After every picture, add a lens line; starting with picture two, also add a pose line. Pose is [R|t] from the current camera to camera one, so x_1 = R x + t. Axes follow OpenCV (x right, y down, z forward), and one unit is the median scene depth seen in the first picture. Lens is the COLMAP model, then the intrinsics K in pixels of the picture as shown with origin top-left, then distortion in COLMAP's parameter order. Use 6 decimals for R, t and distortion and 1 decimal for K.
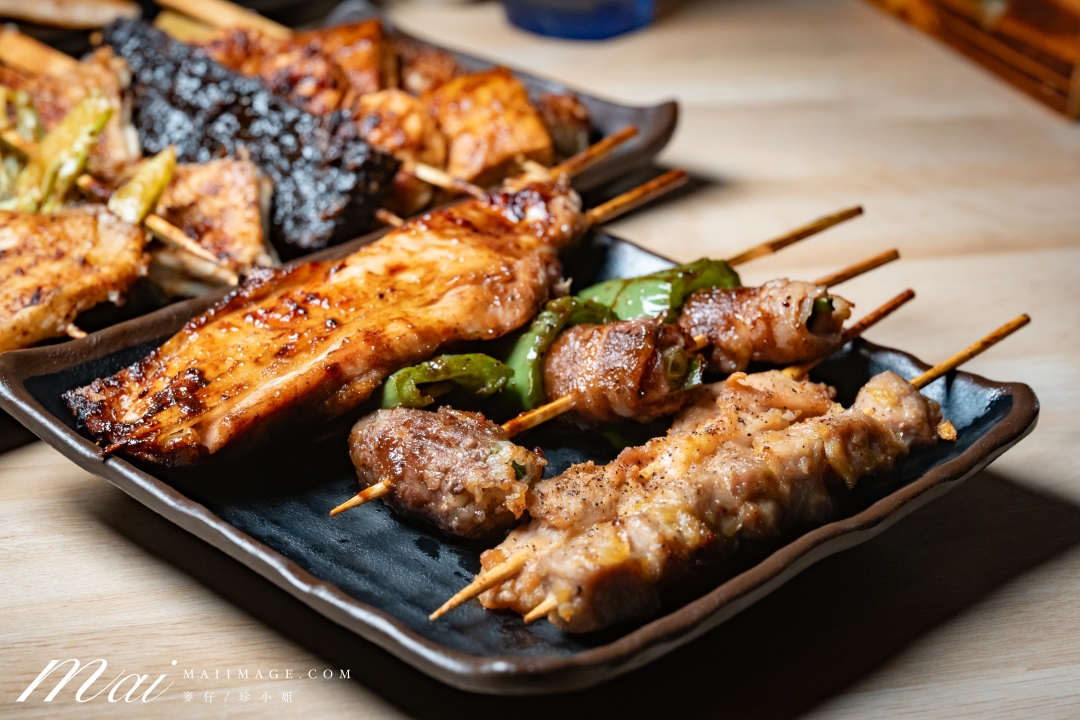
lens RADIAL K [[2235.3, 0, 540.0], [0, 2235.3, 360.0], [0, 0, 1]] dist [0.018664, -0.083021]
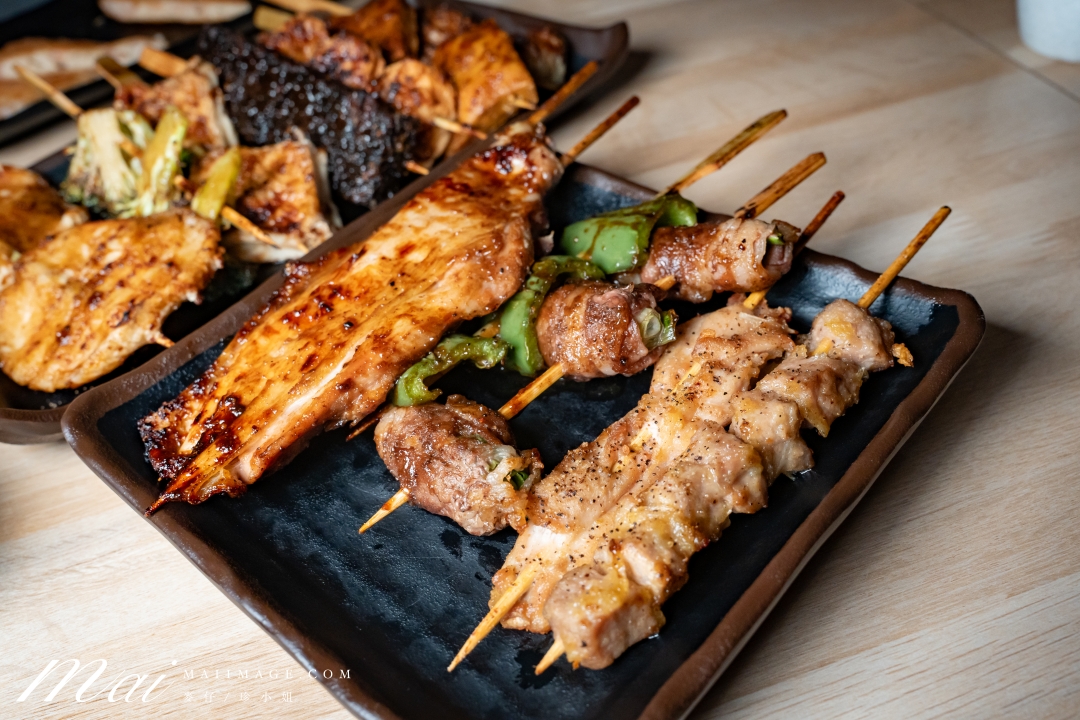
lens RADIAL K [[968.6, 0, 540.6], [0, 968.6, 376.9], [0, 0, 1]] dist [-0.009972, 0.000194]
pose [[0.987089, -0.134562, -0.086885, 0.043594], [0.154007, 0.946393, 0.283939, -0.115794], [0.044020, -0.293654, 0.954898, 0.510642]]
